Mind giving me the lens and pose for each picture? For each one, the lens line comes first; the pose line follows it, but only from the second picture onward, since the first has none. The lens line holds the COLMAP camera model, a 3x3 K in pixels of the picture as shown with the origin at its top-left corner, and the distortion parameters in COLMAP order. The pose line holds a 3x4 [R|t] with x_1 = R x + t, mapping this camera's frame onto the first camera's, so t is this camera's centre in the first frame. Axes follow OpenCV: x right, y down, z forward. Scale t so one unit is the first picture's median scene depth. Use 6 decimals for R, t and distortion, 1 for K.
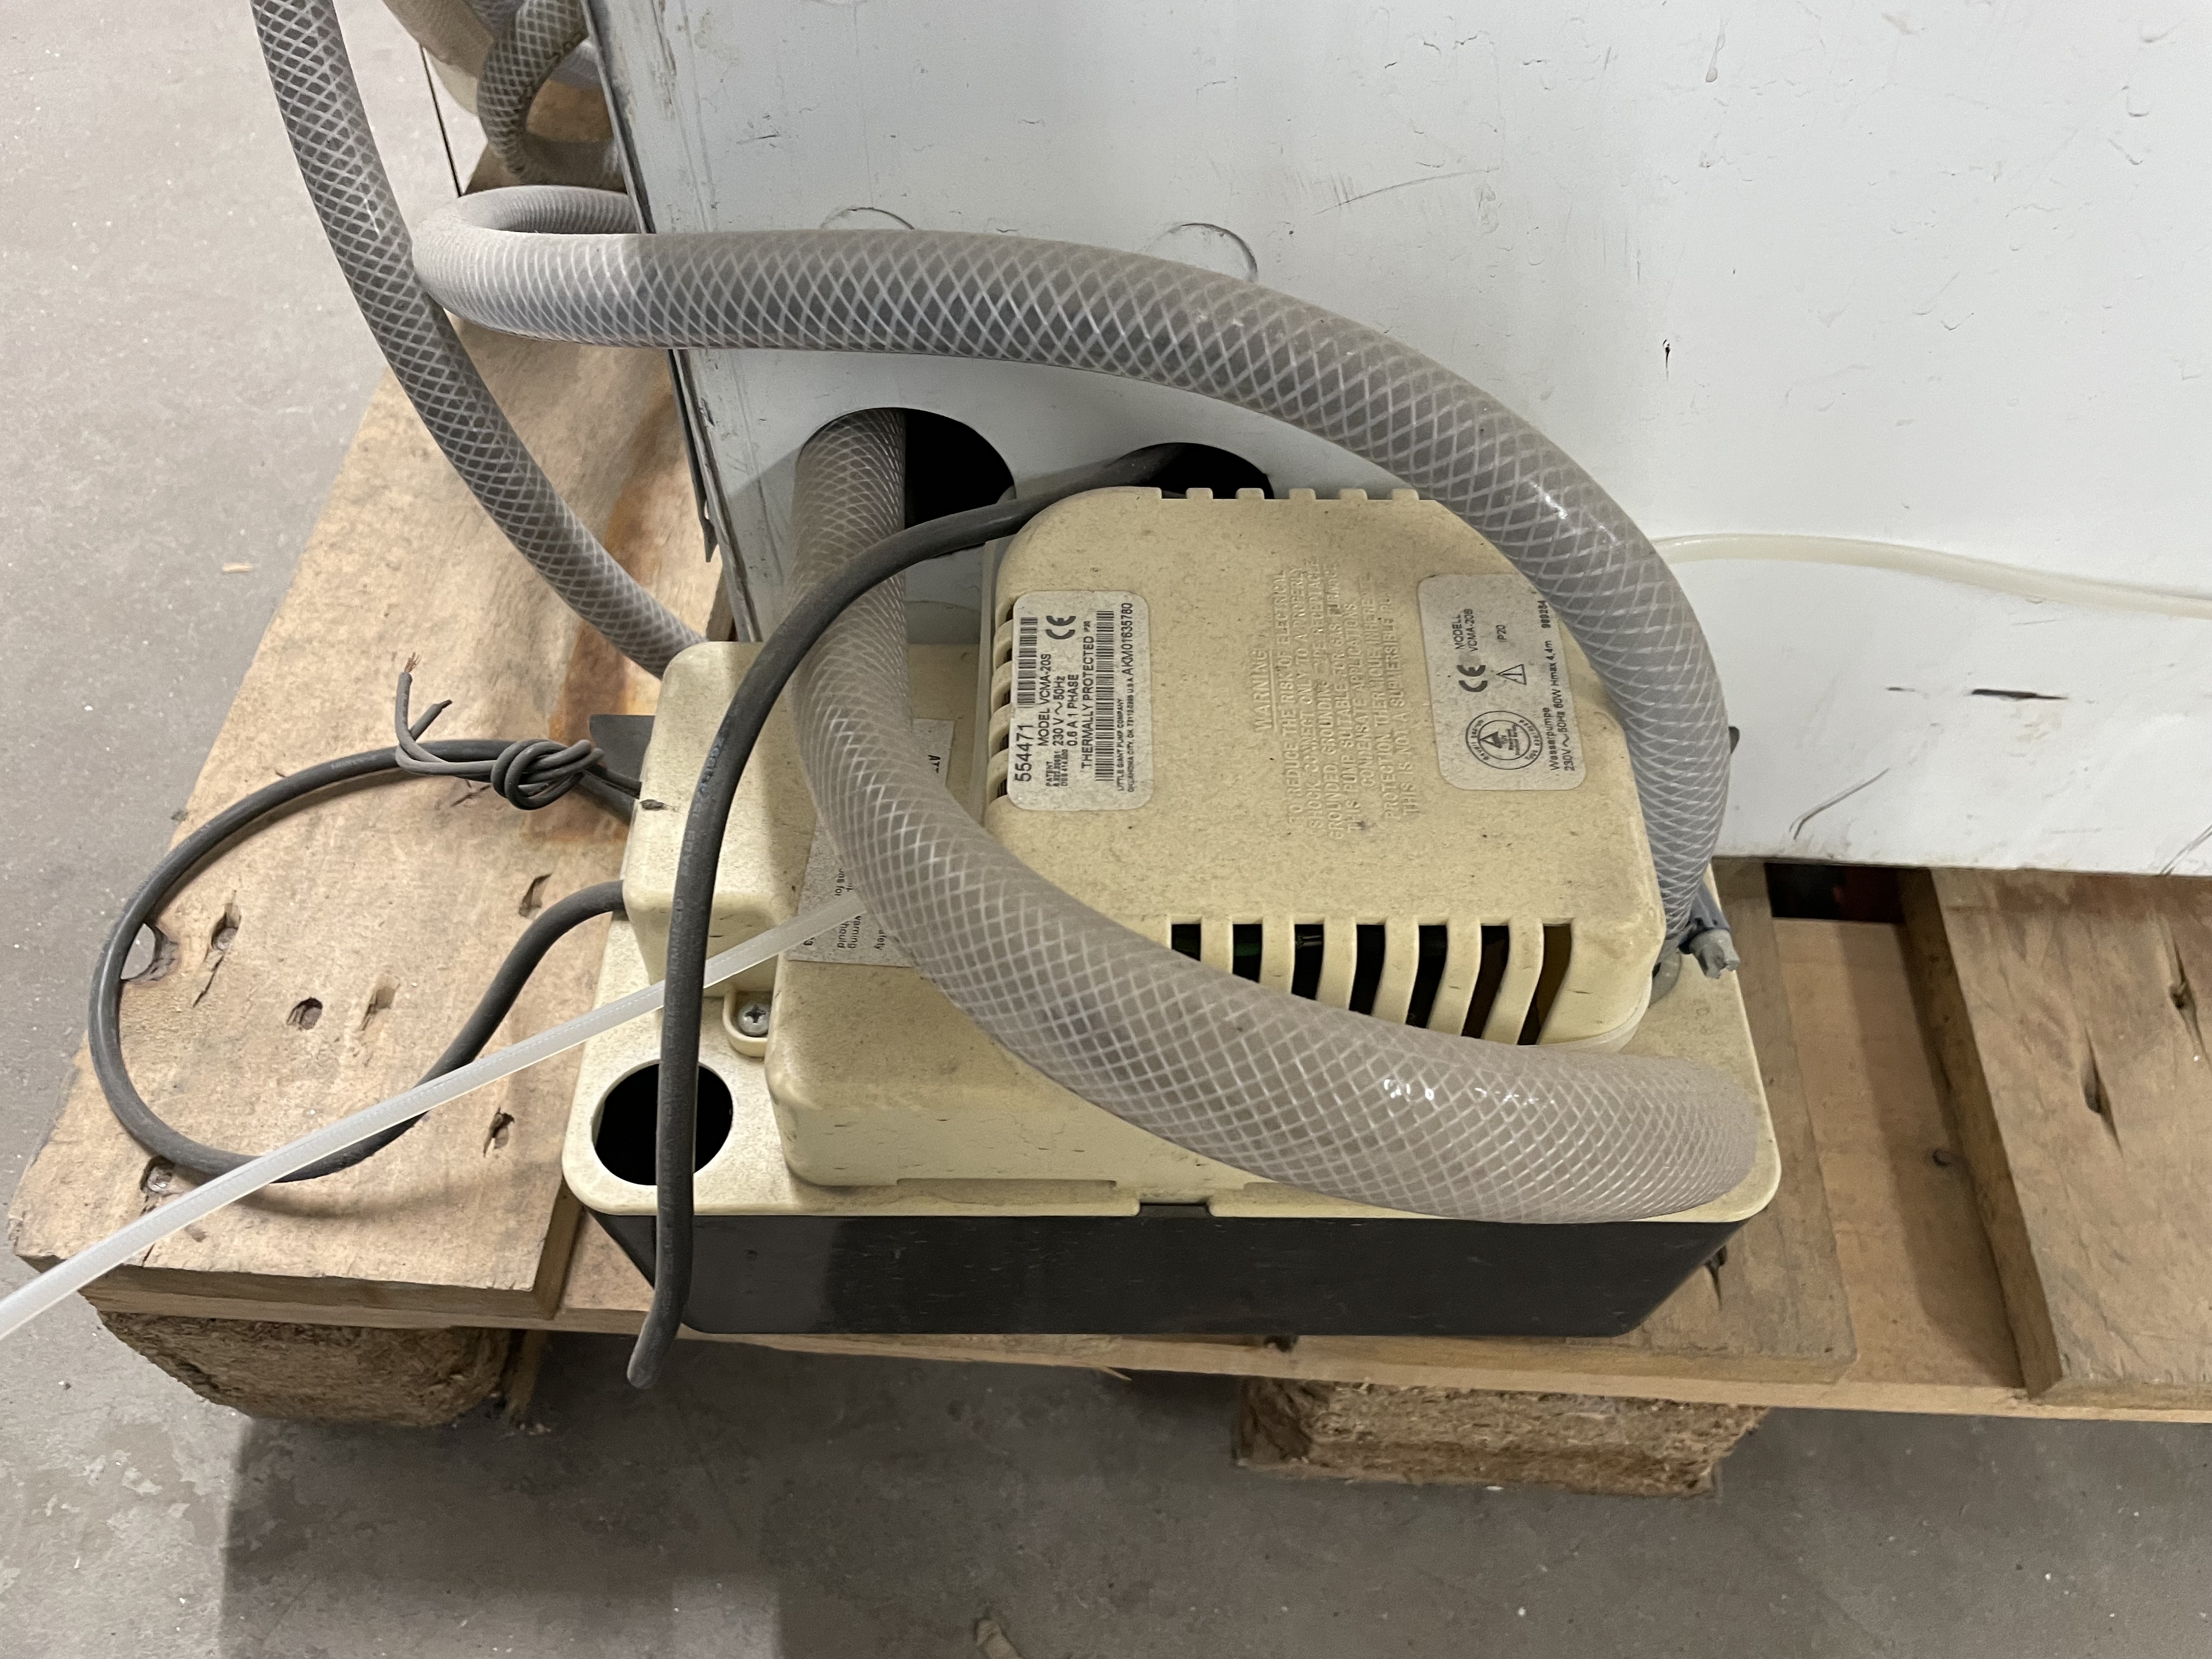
lens RADIAL K [[1664.9, 0, 1145.7], [0, 1664.9, 842.2], [0, 0, 1]] dist [0.077174, -0.136177]
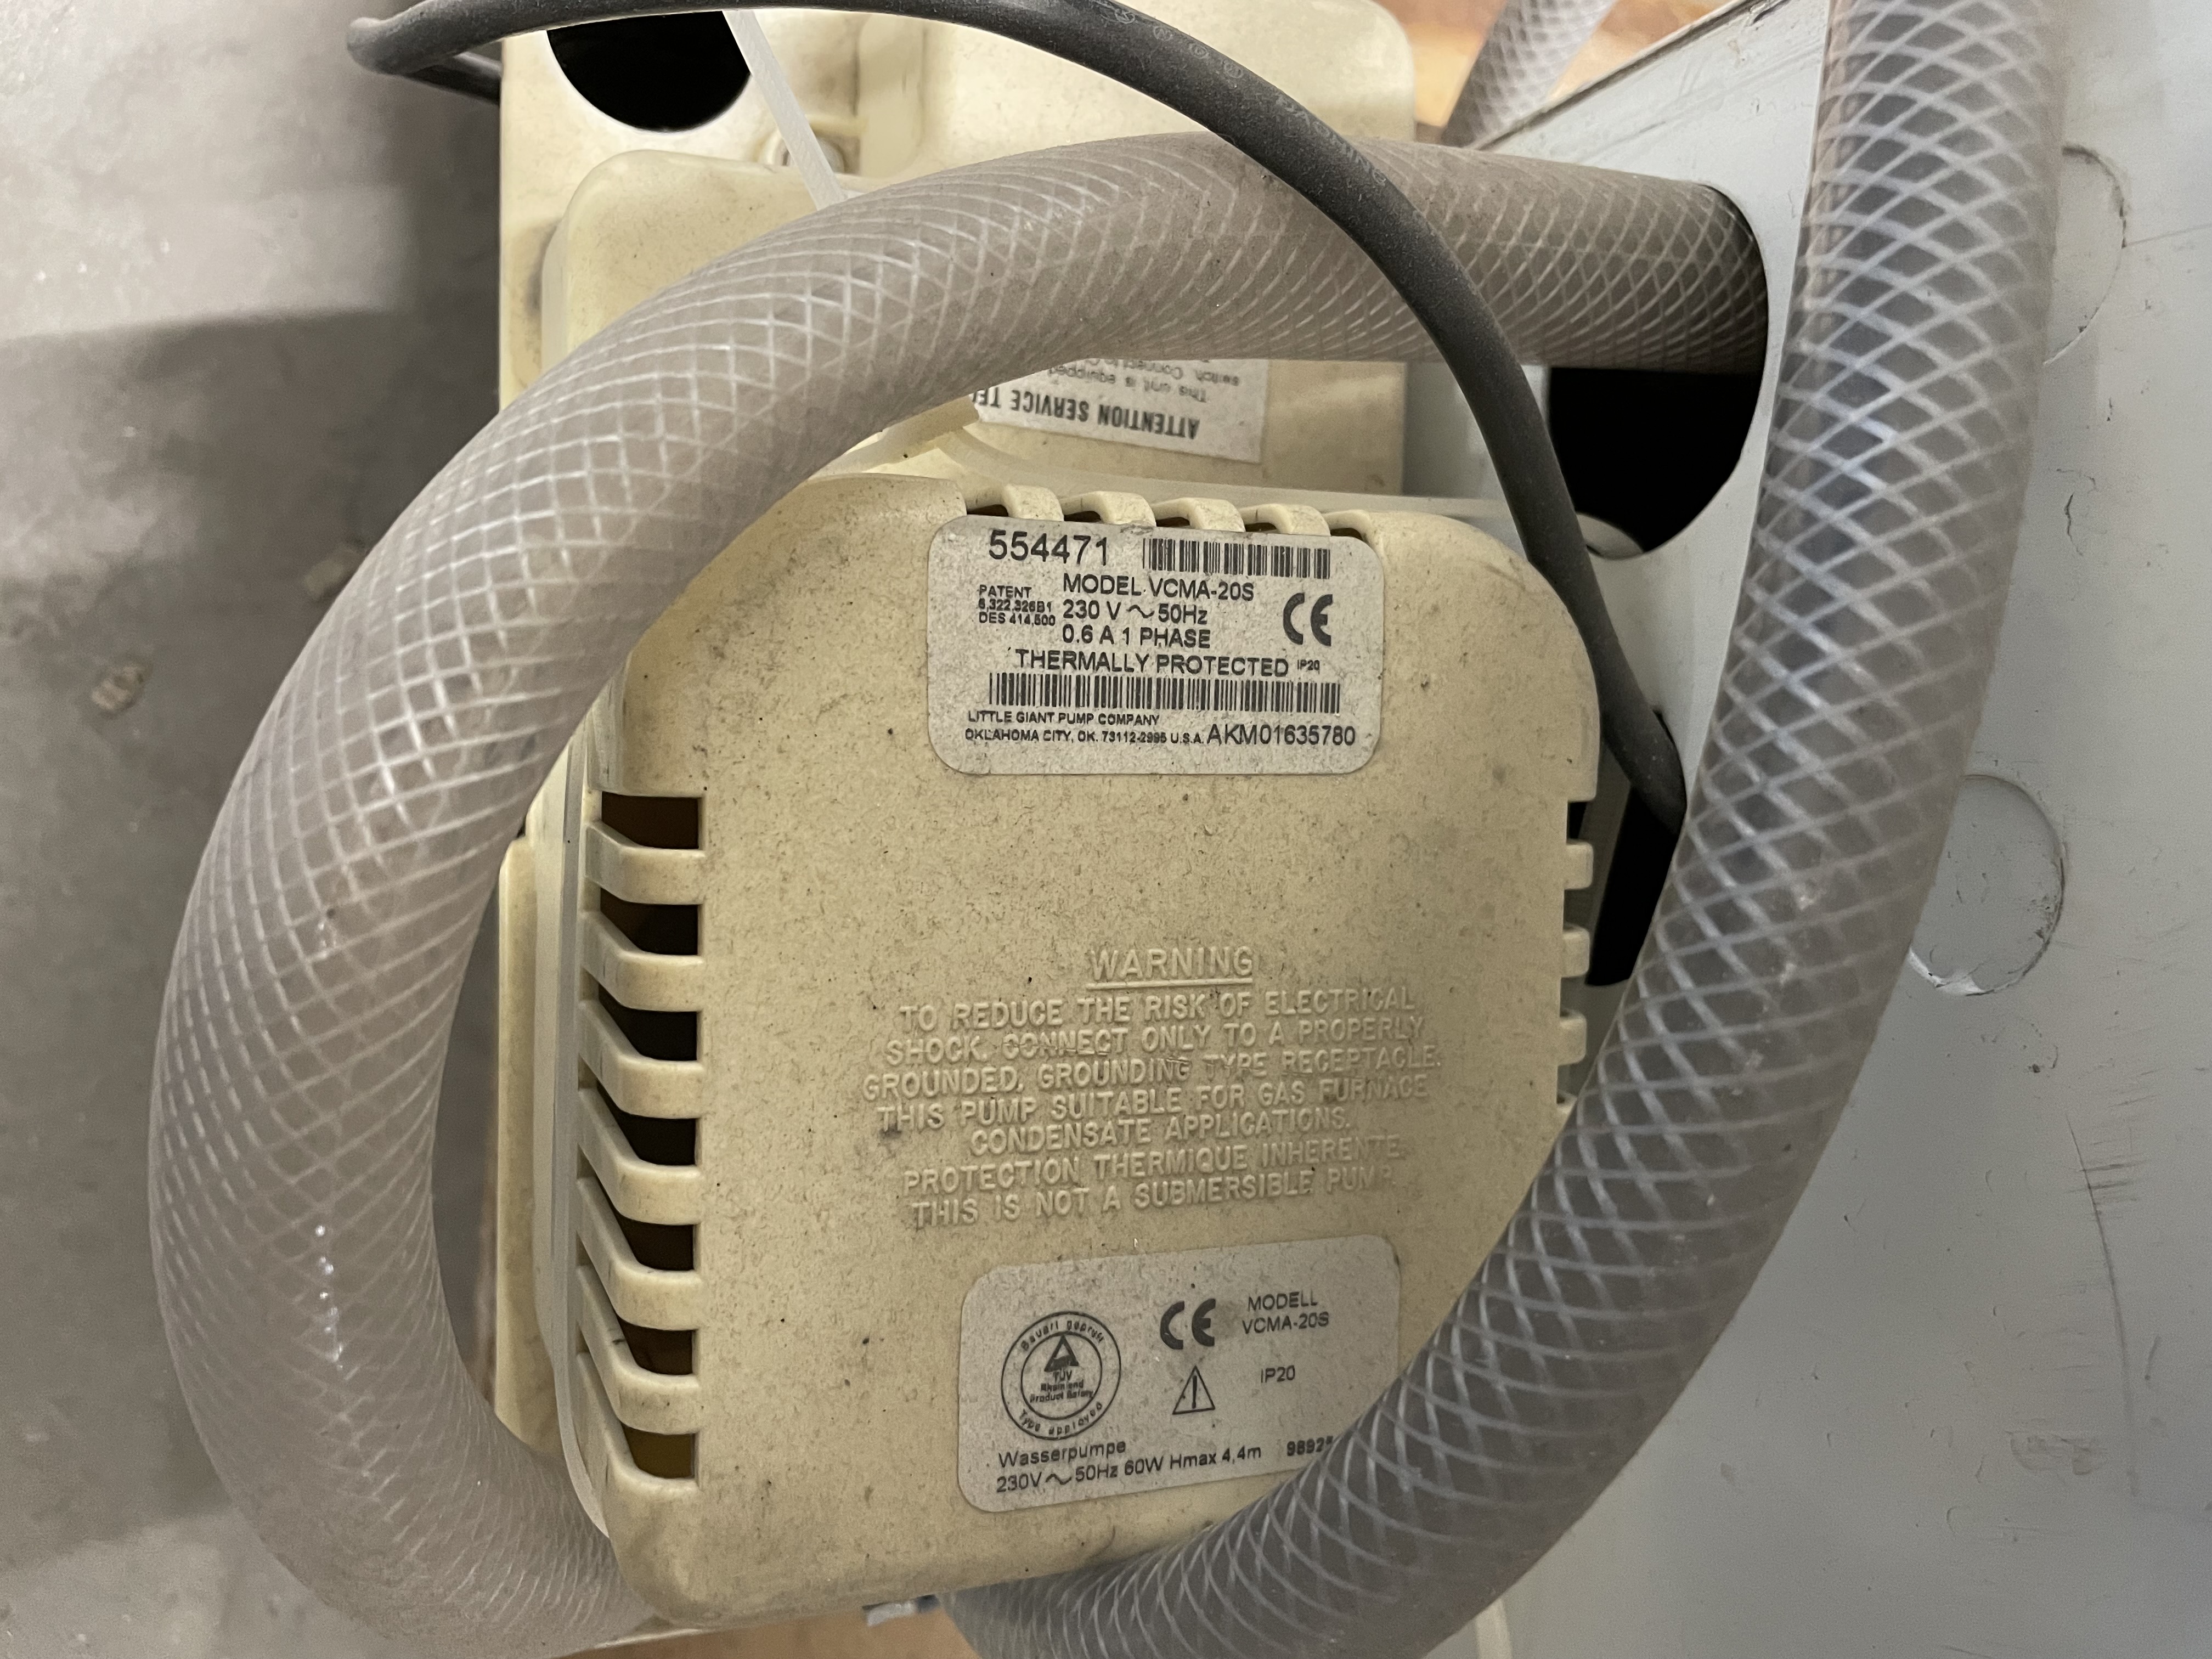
lens RADIAL K [[1664.9, 0, 1145.7], [0, 1664.9, 842.2], [0, 0, 1]] dist [0.077174, -0.136177]
pose [[-0.023141, 0.998619, 0.047160, -0.000295], [-0.971406, -0.033610, 0.235034, -0.219534], [0.236294, -0.040372, 0.970842, 0.442224]]
